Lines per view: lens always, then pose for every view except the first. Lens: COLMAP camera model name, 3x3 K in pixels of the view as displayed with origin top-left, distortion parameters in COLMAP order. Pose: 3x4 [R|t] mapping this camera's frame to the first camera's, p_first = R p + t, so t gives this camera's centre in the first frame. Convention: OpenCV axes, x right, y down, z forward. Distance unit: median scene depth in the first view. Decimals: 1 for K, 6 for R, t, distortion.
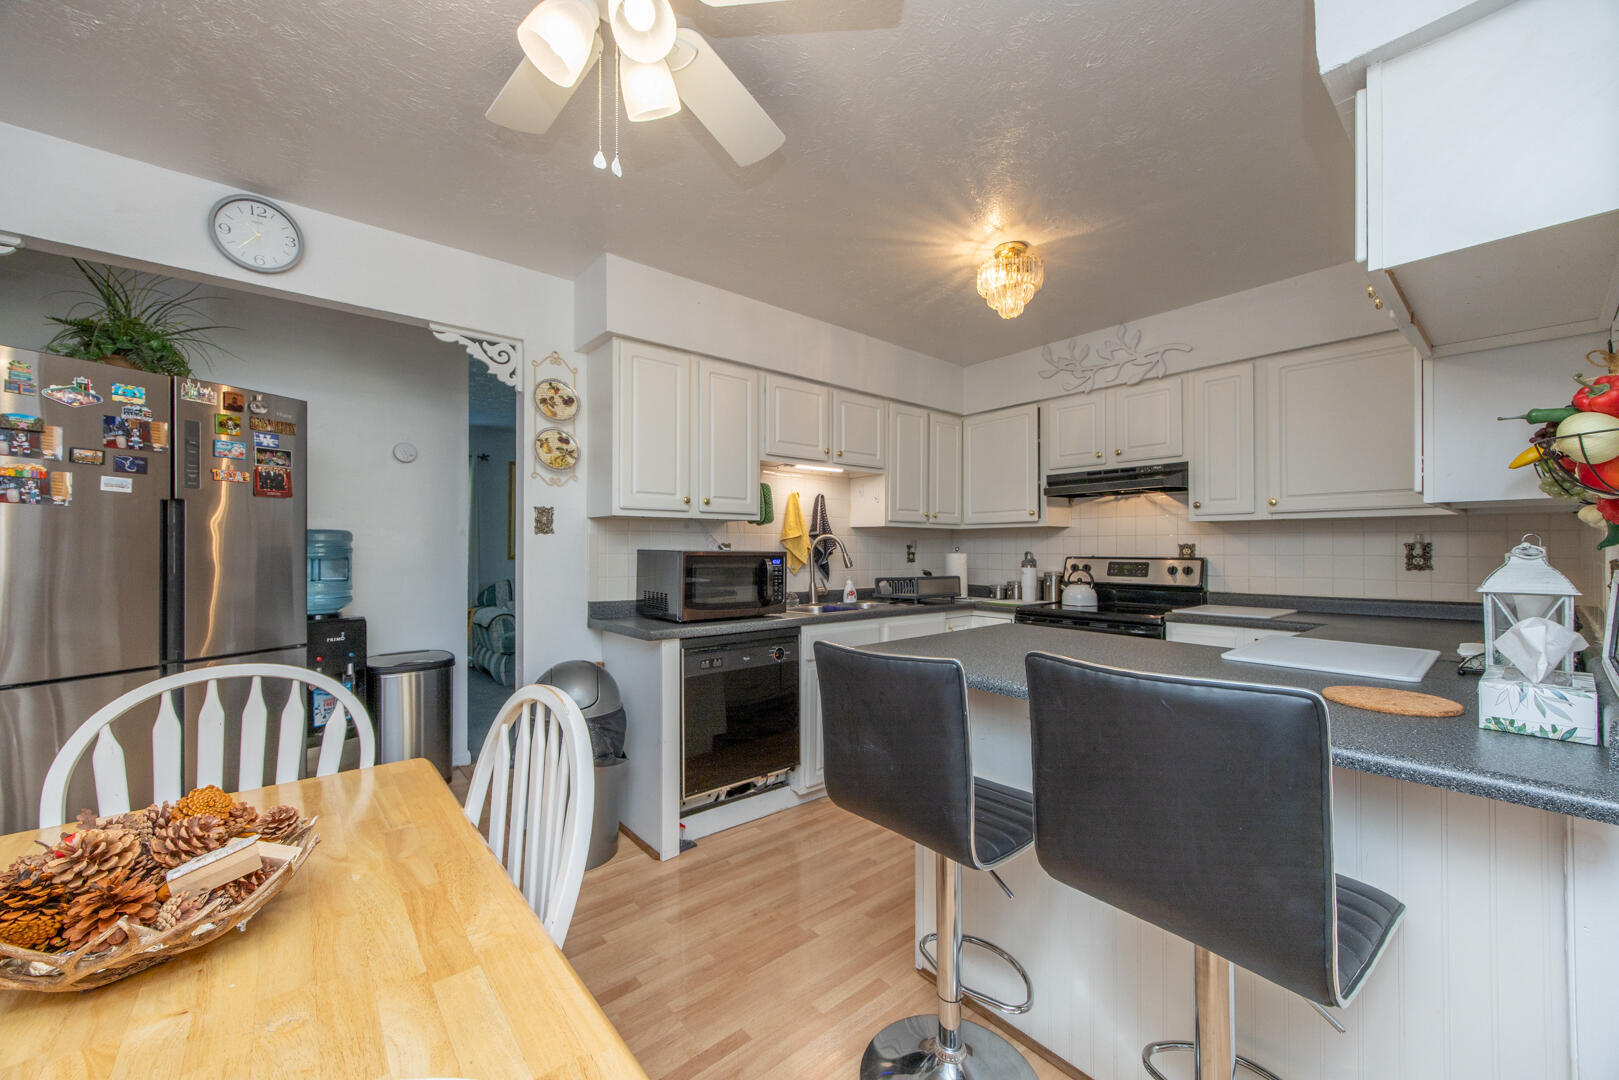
lens RADIAL K [[642.5, 0, 817.6], [0, 642.5, 546.2], [0, 0, 1]] dist [0.010094, -0.000064]
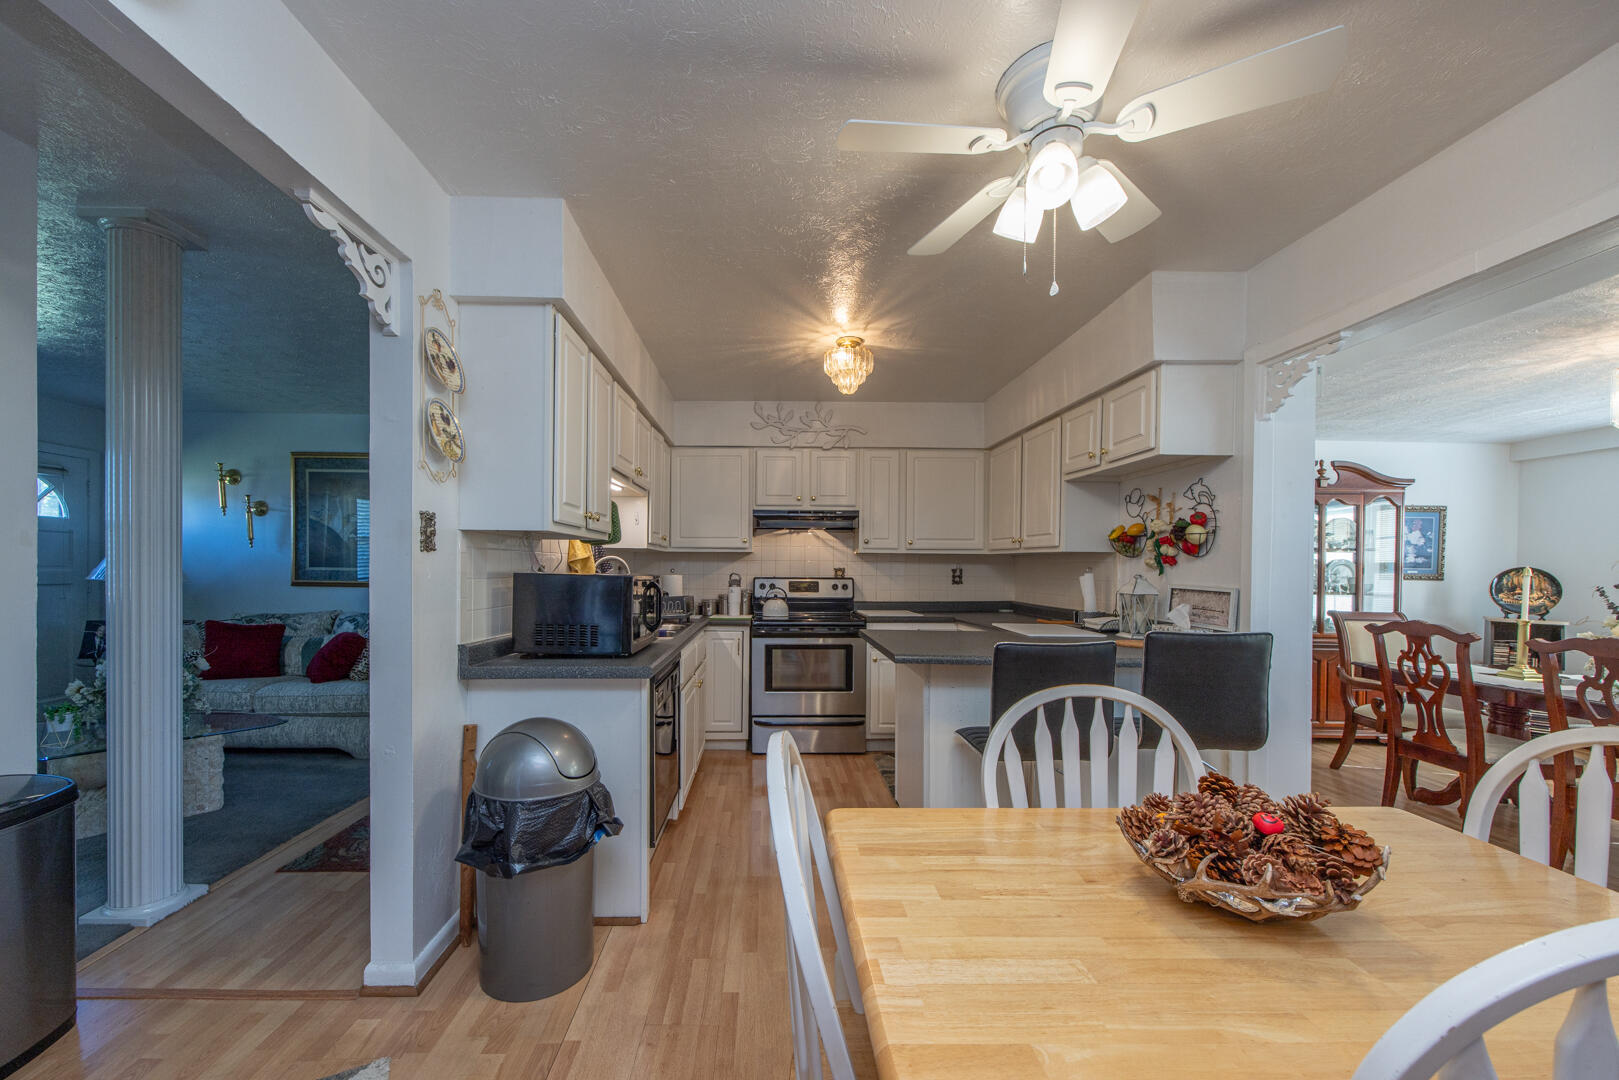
lens RADIAL K [[642.5, 0, 786.8], [0, 642.5, 573.7], [0, 0, 1]] dist [0.010094, -0.000064]
pose [[0.621663, -0.002274, 0.783282, -0.603362], [-0.012988, 0.999828, 0.013210, -0.007916], [-0.783177, -0.018386, 0.621526, 0.223122]]
